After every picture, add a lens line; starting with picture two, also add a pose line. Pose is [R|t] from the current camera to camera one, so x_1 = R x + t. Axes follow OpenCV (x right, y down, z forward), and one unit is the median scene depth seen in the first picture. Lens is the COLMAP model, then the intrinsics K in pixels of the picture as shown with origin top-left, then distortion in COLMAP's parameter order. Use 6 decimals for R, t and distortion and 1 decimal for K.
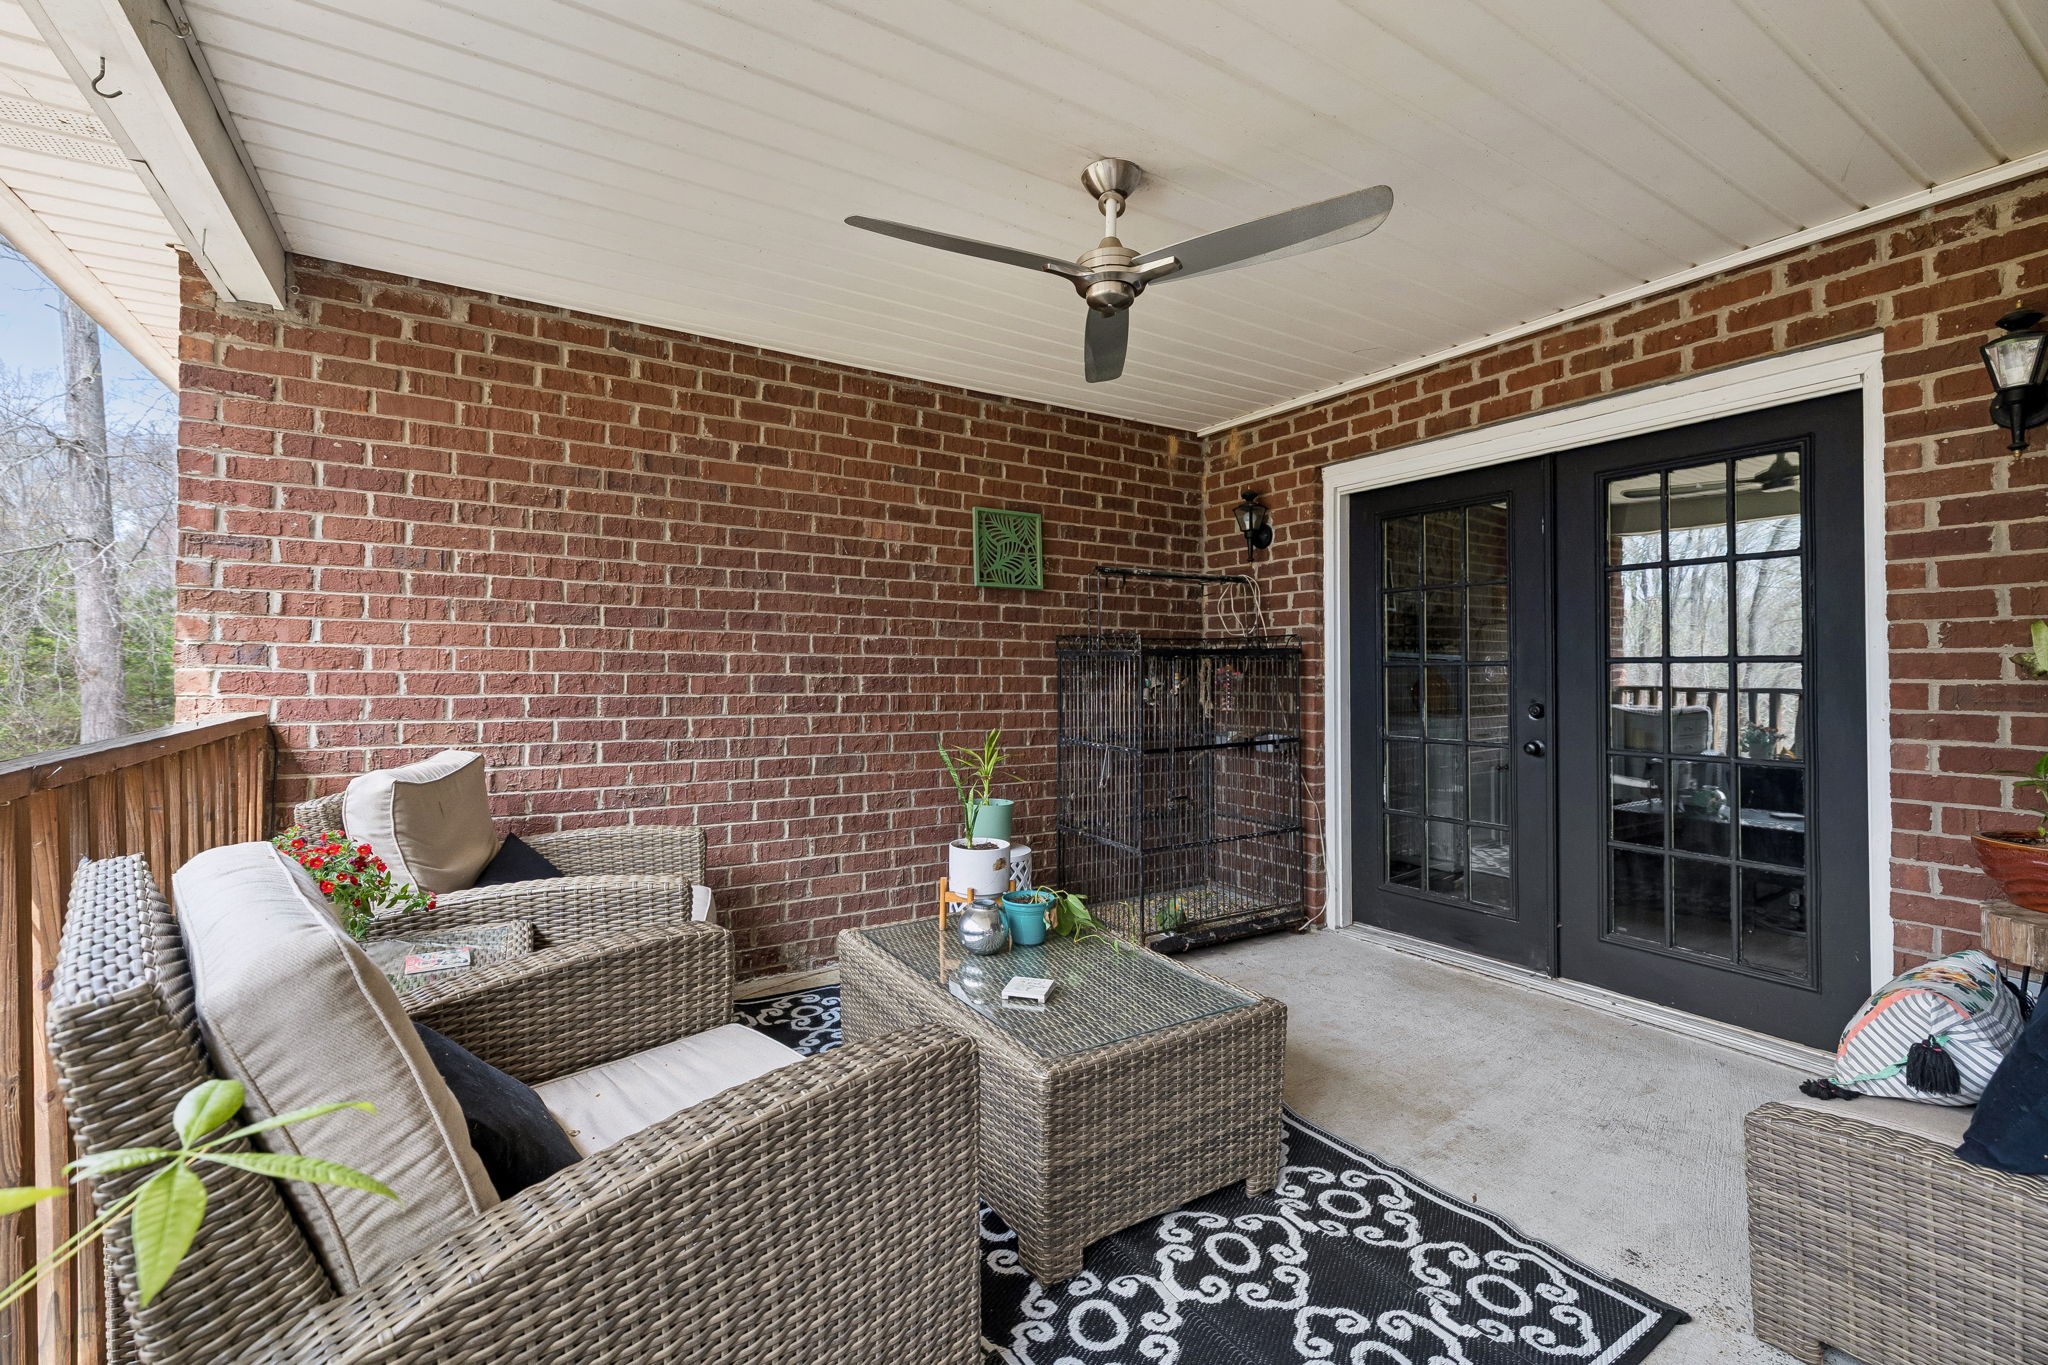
lens RADIAL K [[858.0, 0, 1015.1], [0, 858.0, 668.8], [0, 0, 1]] dist [-0.000273, -0.000165]
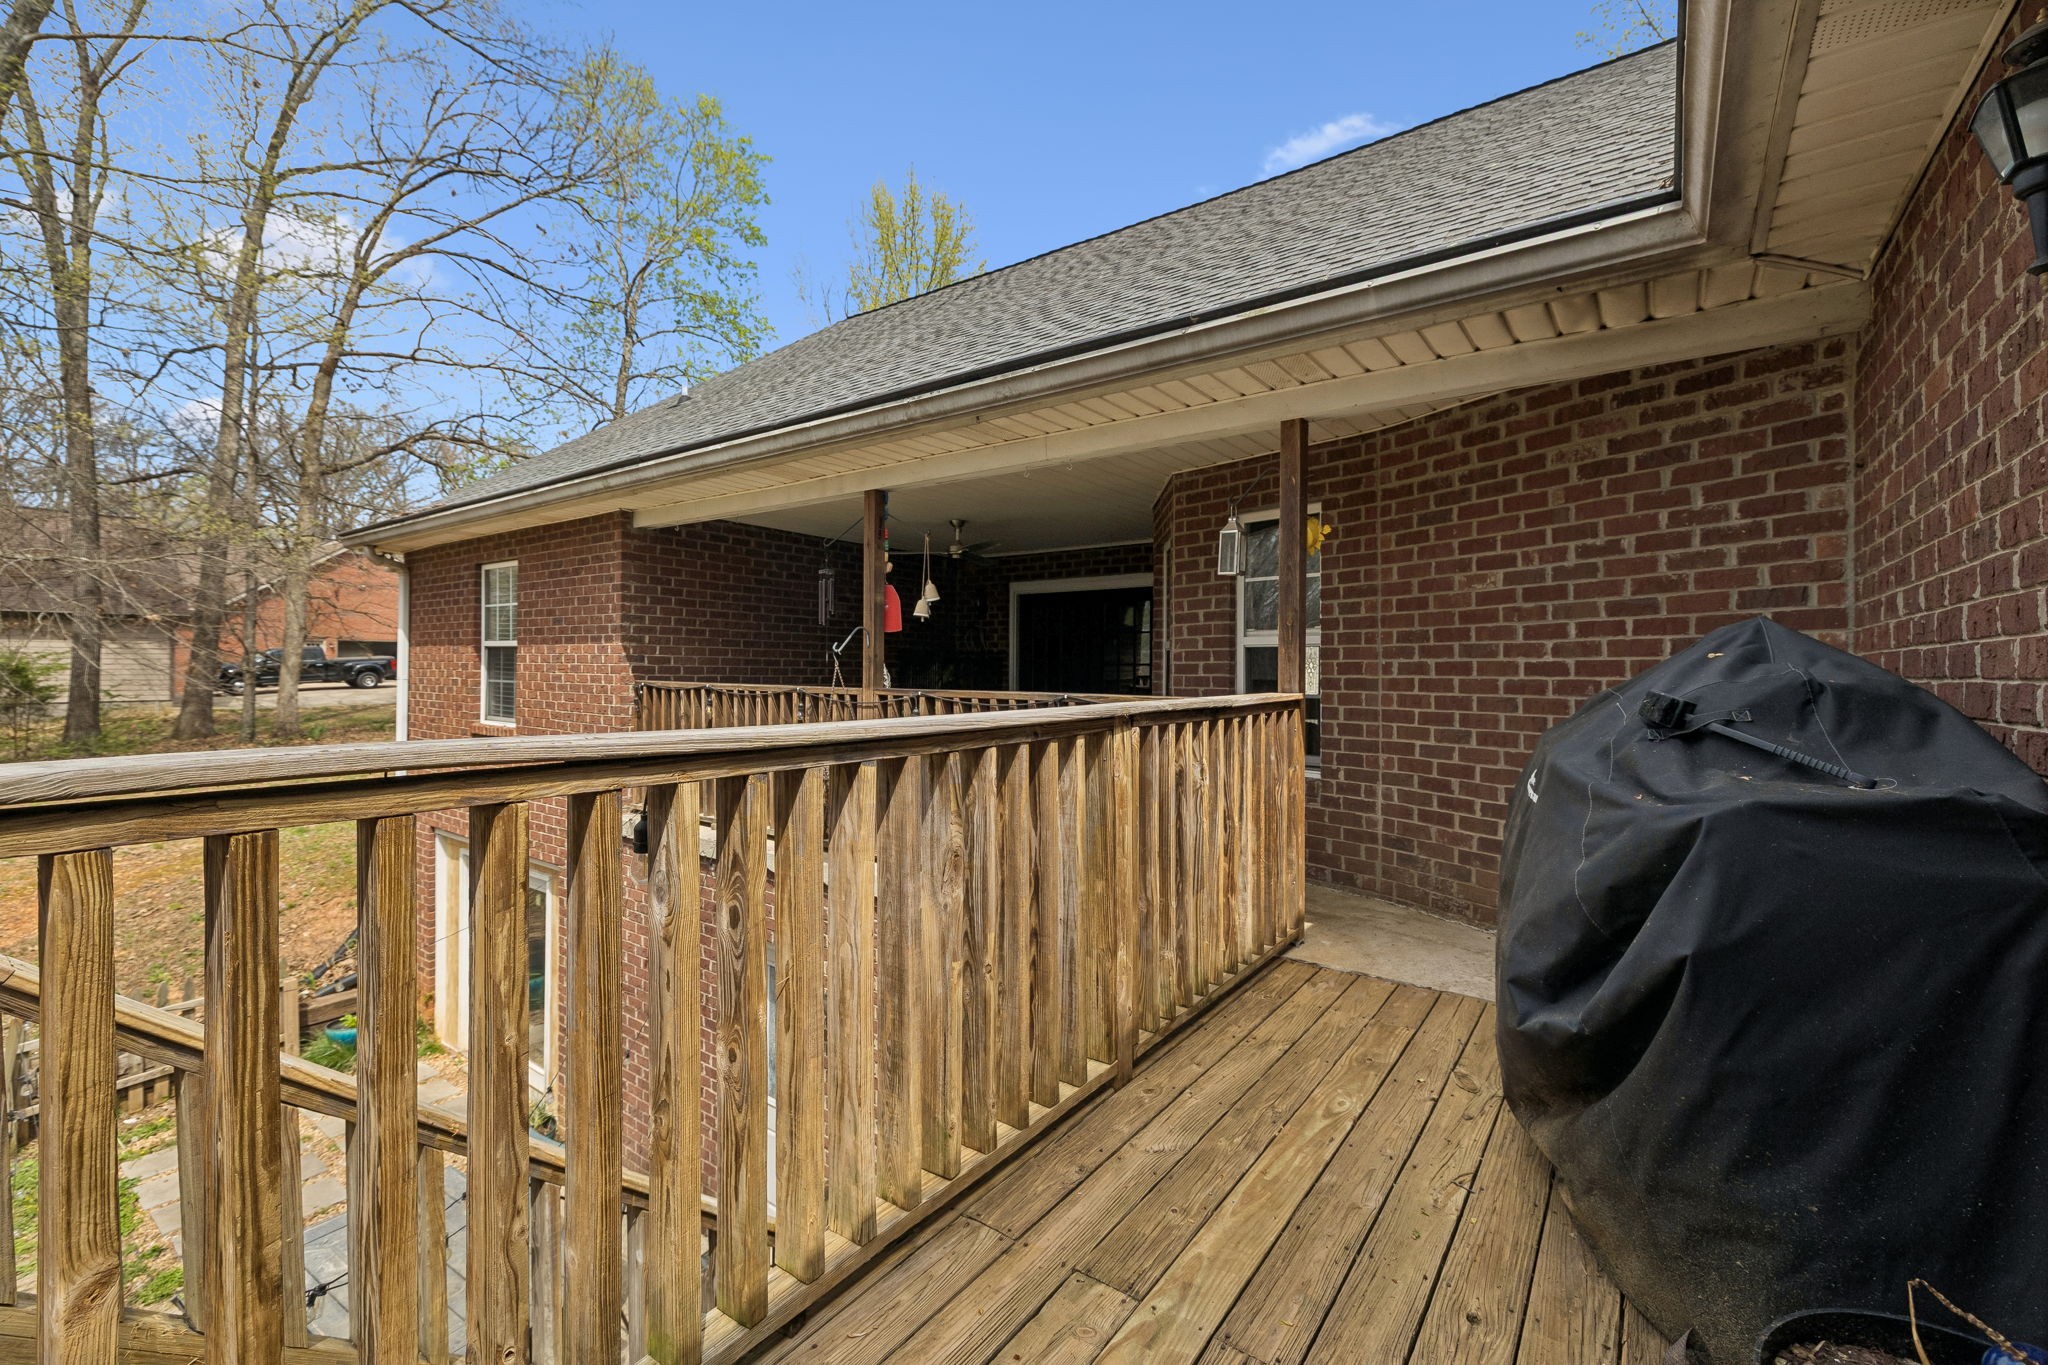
lens RADIAL K [[858.0, 0, 1015.1], [0, 858.0, 668.8], [0, 0, 1]] dist [-0.000273, -0.000165]
pose [[0.930251, 0.006480, 0.366866, -0.616533], [-0.007911, 0.999966, 0.002397, -0.000830], [-0.366838, -0.005132, 0.930271, -1.510945]]
